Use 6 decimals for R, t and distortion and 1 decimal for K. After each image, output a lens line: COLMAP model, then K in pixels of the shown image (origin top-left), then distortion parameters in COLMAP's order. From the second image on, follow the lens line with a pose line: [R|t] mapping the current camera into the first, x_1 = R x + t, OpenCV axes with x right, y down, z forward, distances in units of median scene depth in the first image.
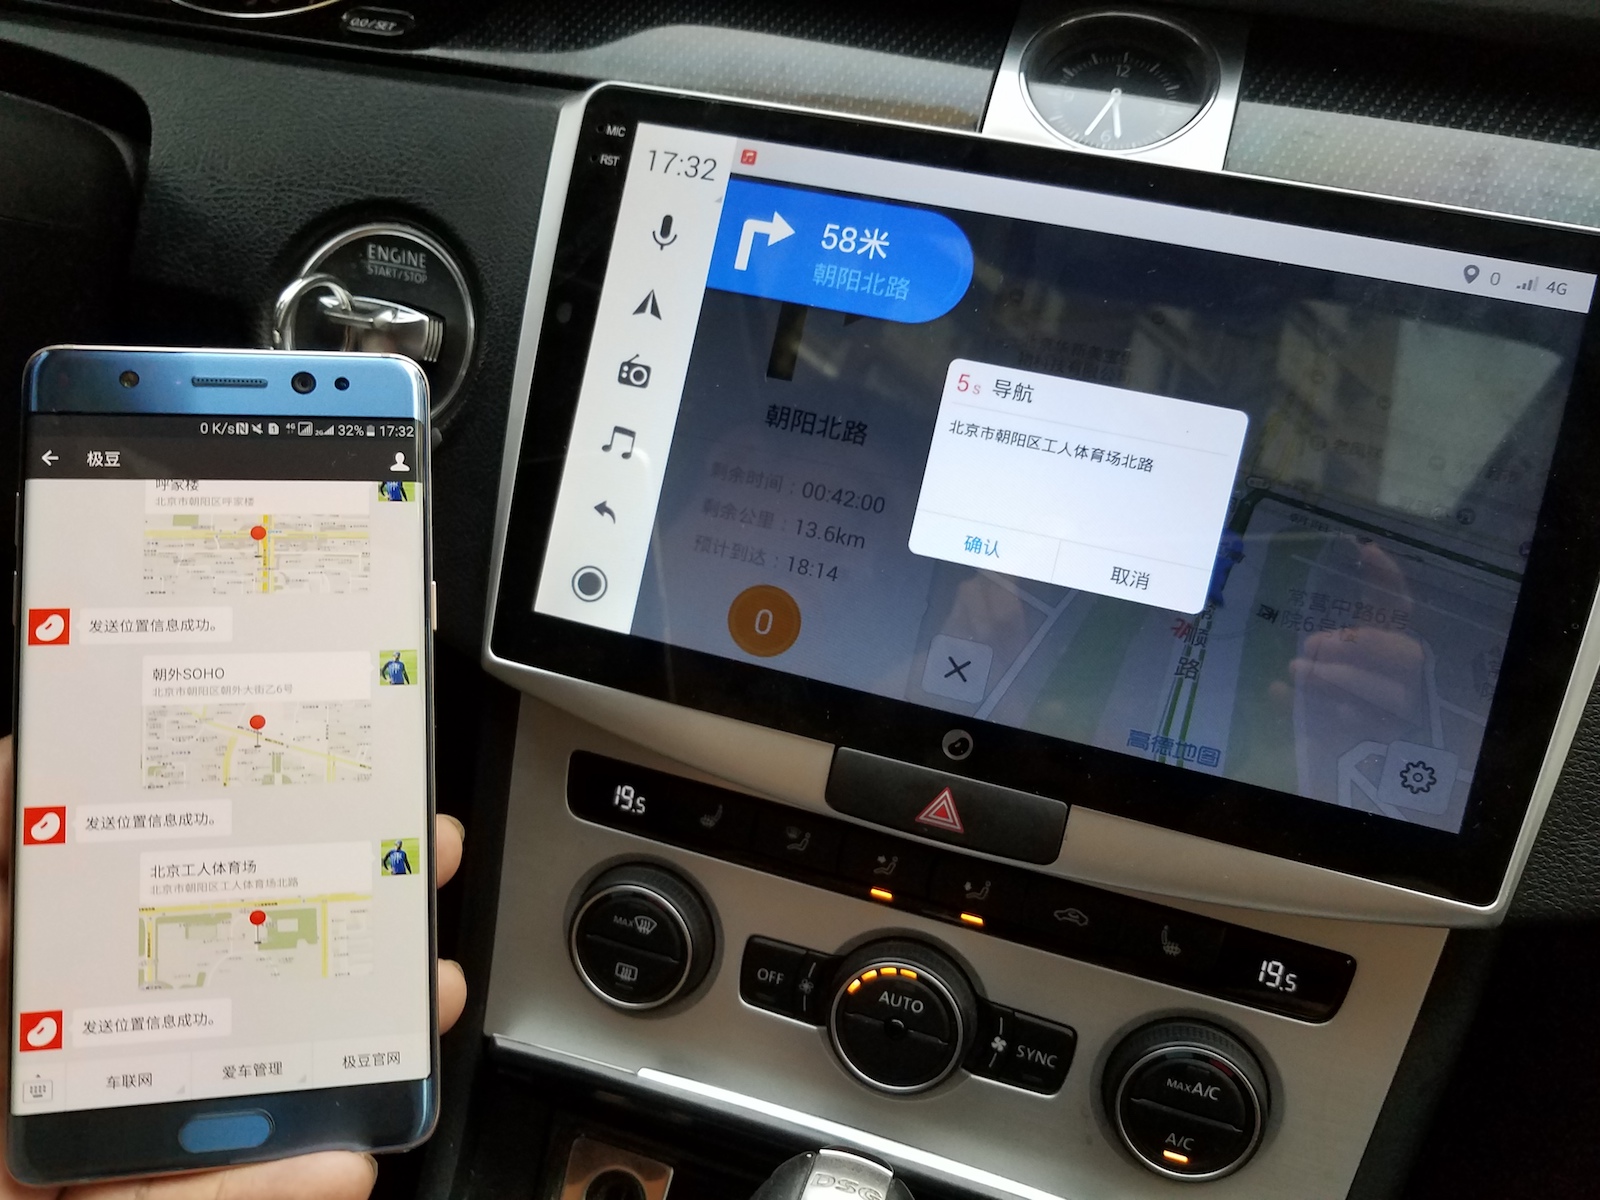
lens RADIAL K [[1294.0, 0, 780.1], [0, 1294.0, 612.6], [0, 0, 1]] dist [-0.028582, -0.002620]
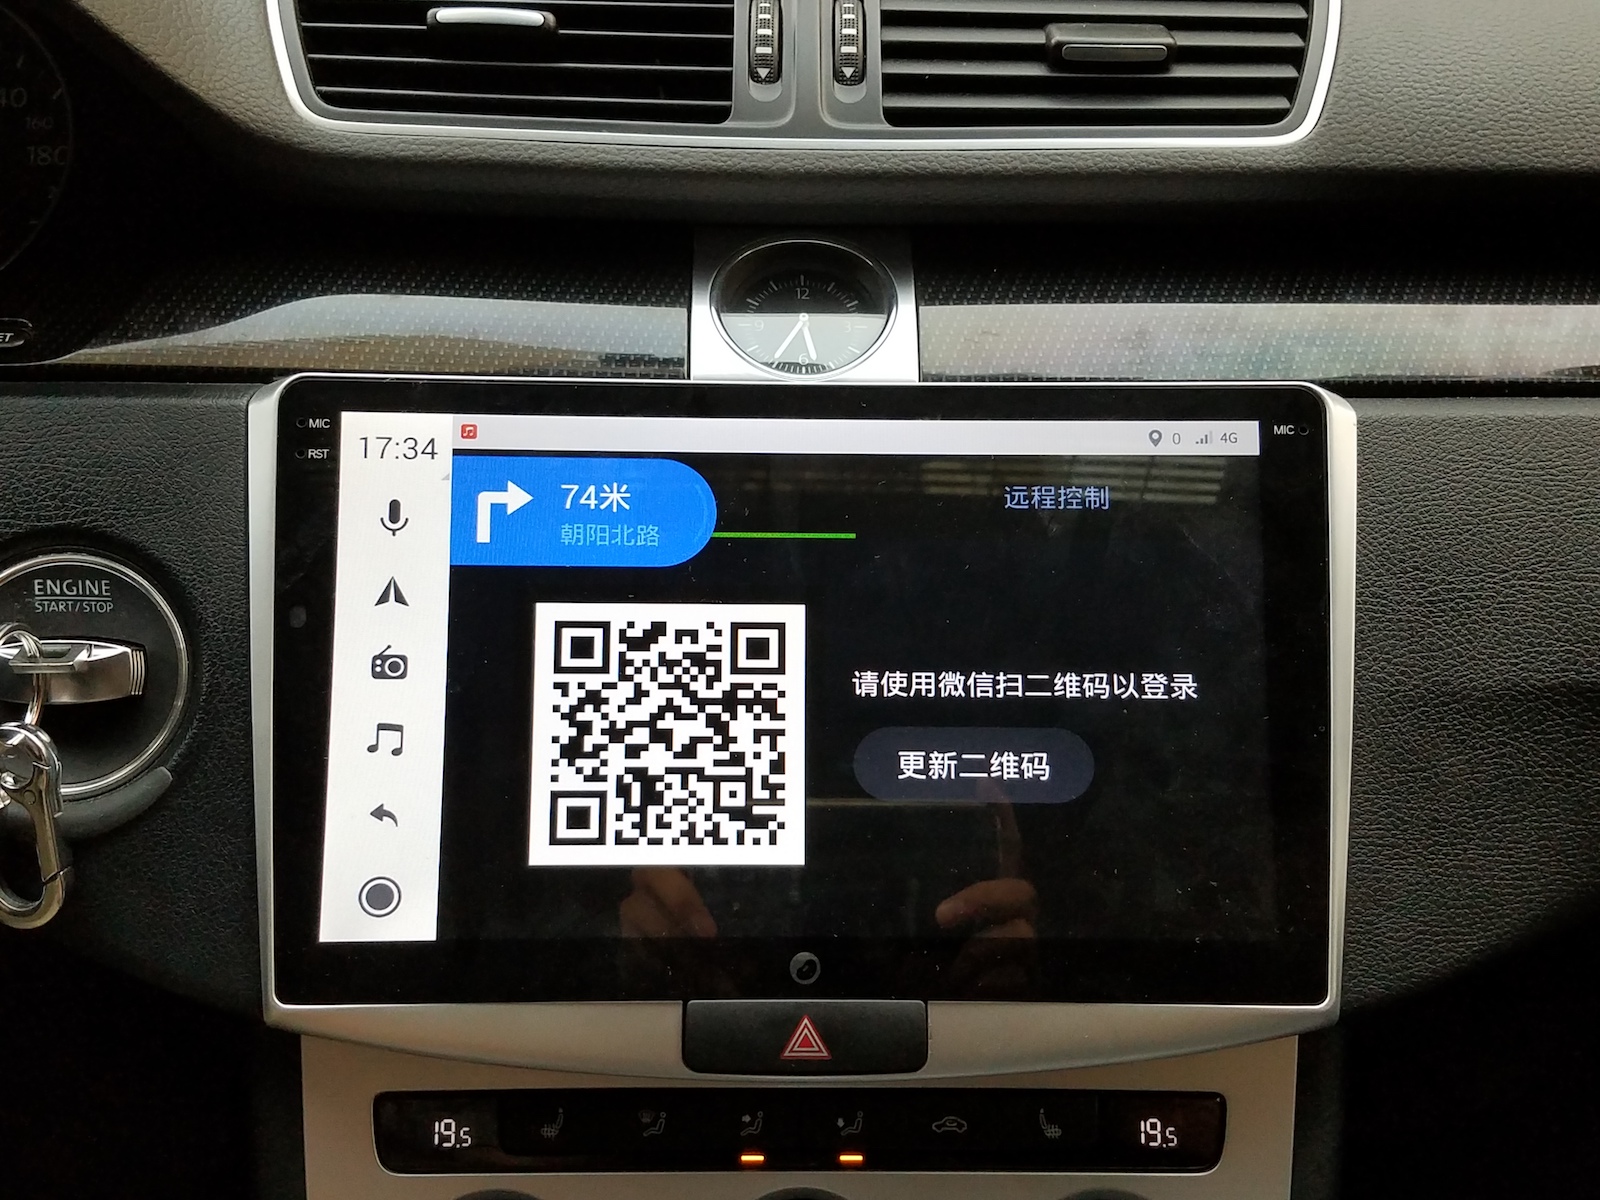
lens RADIAL K [[1877.6, 0, 779.3], [0, 1877.6, 585.9], [0, 0, 1]] dist [0.347729, -0.965009]
pose [[0.944924, -0.176178, 0.275827, -0.219248], [0.220163, 0.965739, -0.137389, 0.013814], [-0.242172, 0.190549, 0.951338, -0.415974]]
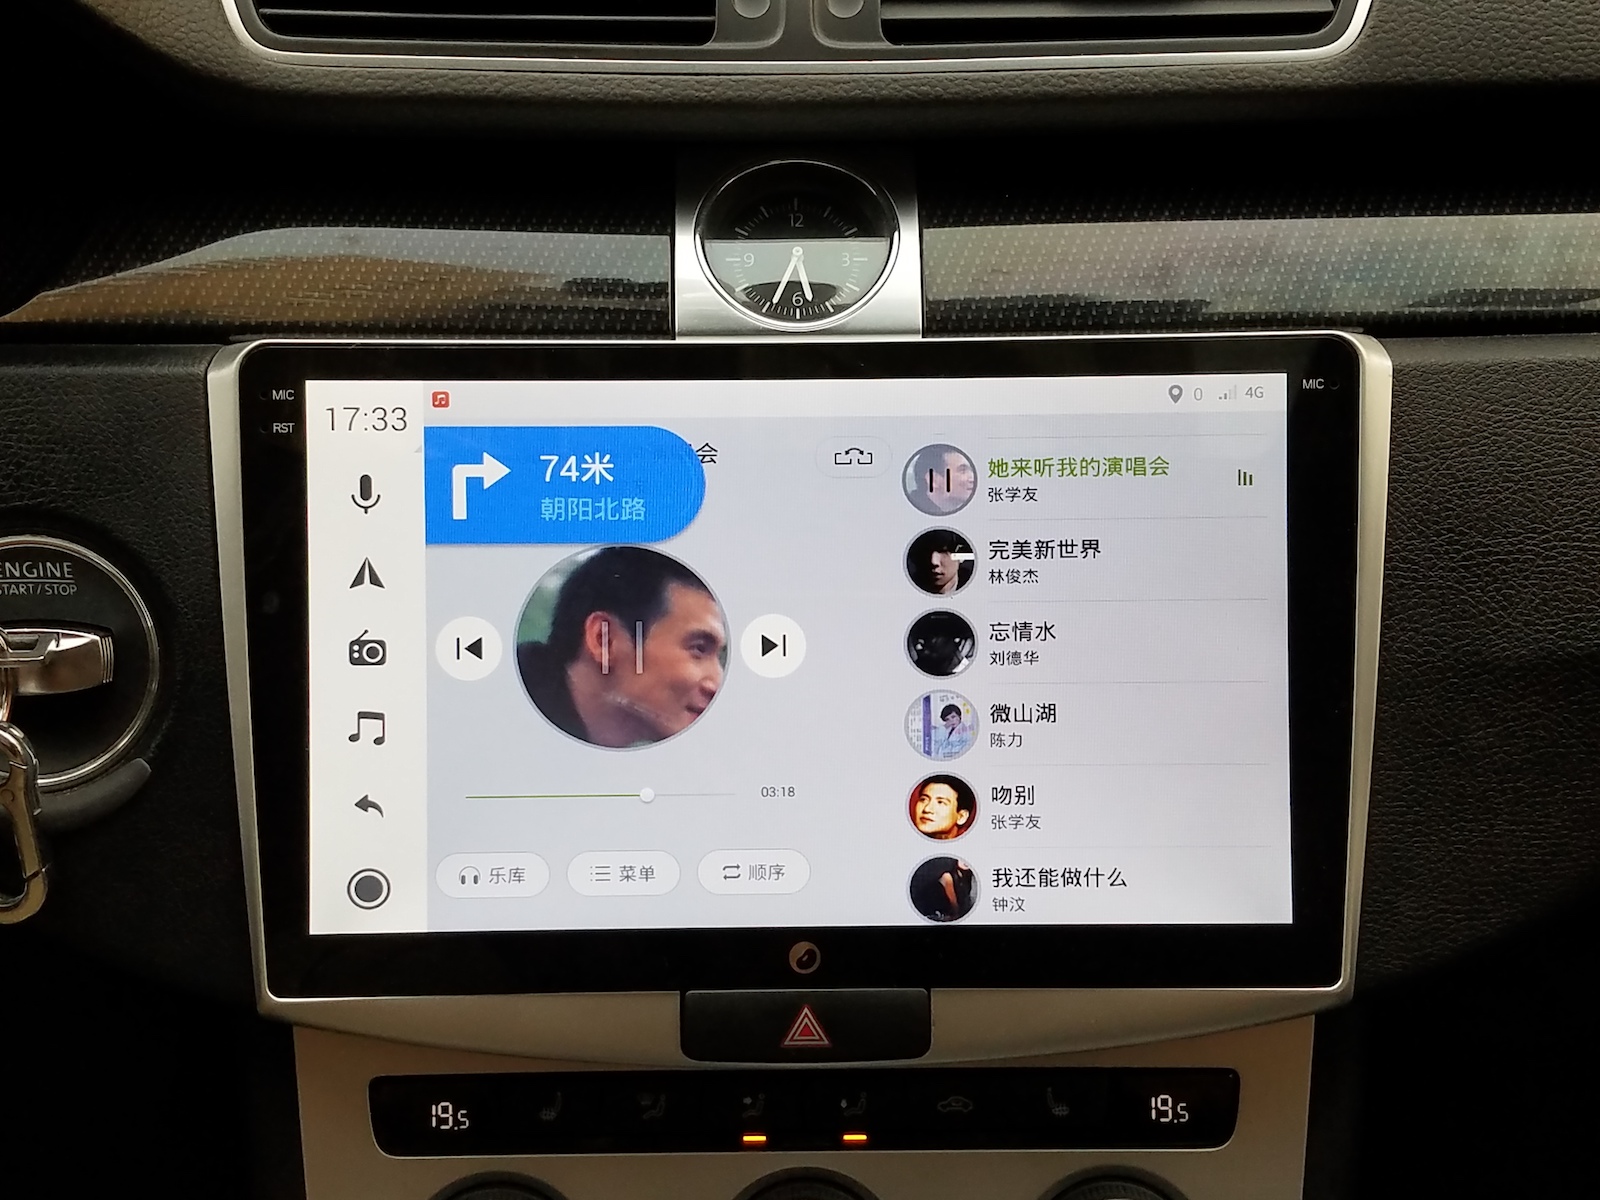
lens RADIAL K [[2491.4, 0, 757.7], [0, 2491.4, 619.7], [0, 0, 1]] dist [0.311585, -0.704200]
pose [[0.946384, -0.224674, 0.232117, -0.259940], [0.232137, 0.972670, -0.004984, -0.135441], [-0.224654, 0.058599, 0.972675, -0.788753]]
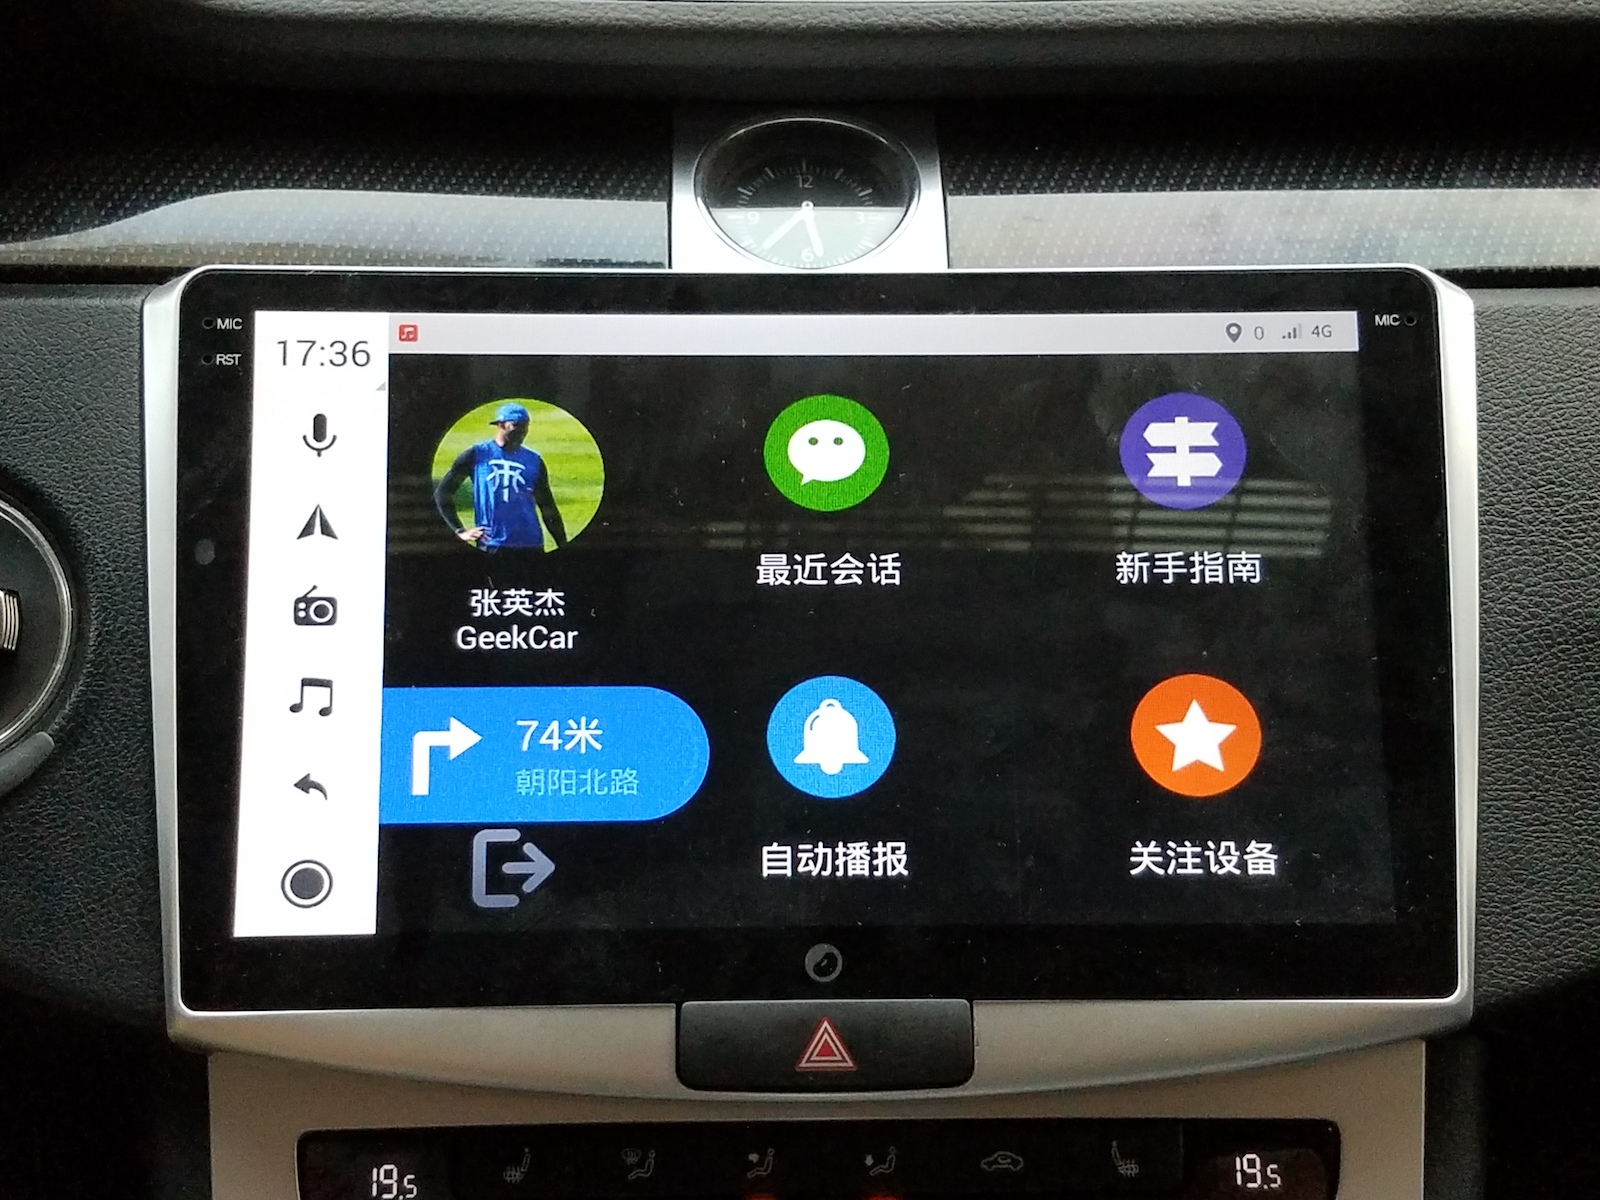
lens RADIAL K [[2508.4, 0, 772.0], [0, 2508.4, 620.7], [0, 0, 1]] dist [0.293684, -0.638721]
pose [[0.940152, -0.167966, 0.296481, -0.311766], [0.234480, 0.950213, -0.205217, 0.204168], [-0.247251, 0.262454, 0.932730, -0.507769]]
